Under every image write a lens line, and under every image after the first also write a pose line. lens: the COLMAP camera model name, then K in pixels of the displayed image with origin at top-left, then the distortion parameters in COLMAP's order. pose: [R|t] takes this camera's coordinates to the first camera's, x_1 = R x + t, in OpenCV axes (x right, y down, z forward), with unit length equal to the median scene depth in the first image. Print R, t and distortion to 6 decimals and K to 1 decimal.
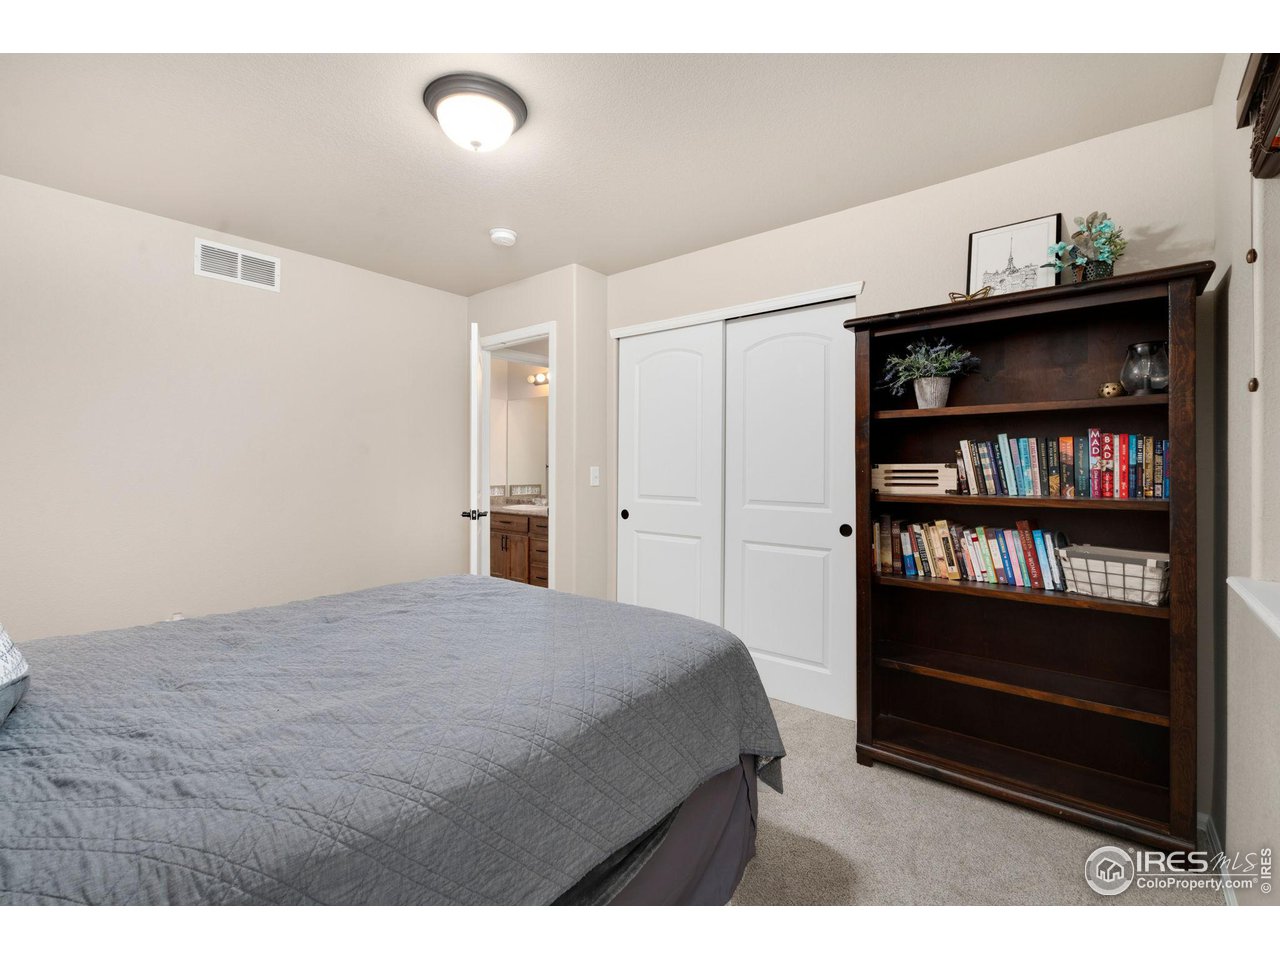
lens RADIAL K [[575.0, 0, 639.9], [0, 575.0, 471.4], [0, 0, 1]] dist [0.000362, -0.000229]
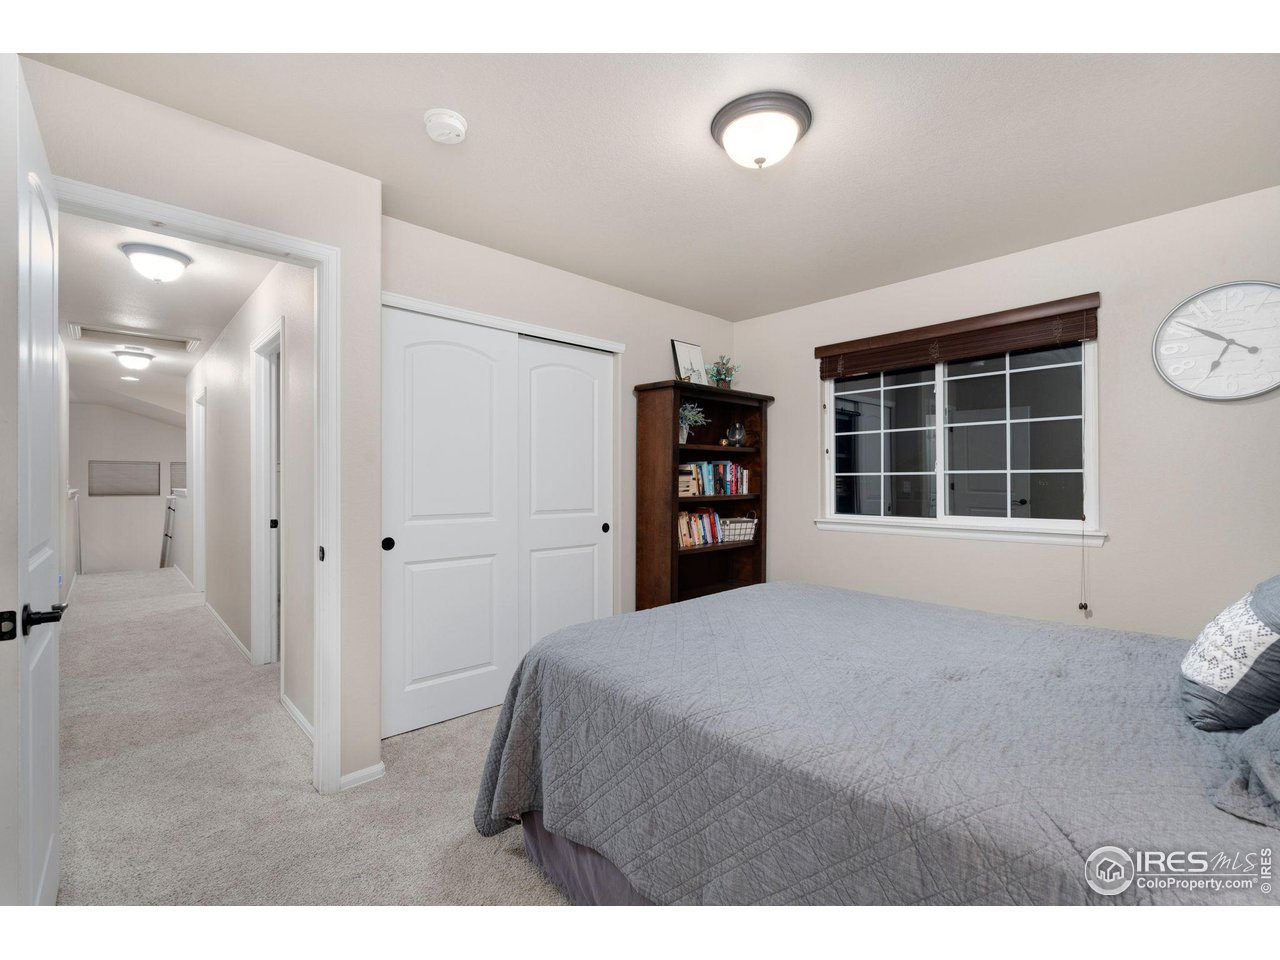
lens RADIAL K [[575.0, 0, 640.4], [0, 575.0, 479.3], [0, 0, 1]] dist [0.000362, -0.000229]
pose [[0.115782, 0.000195, 0.993275, -1.236001], [0.007749, 0.999969, -0.001100, -0.008407], [-0.993244, 0.007824, 0.115777, 1.012939]]
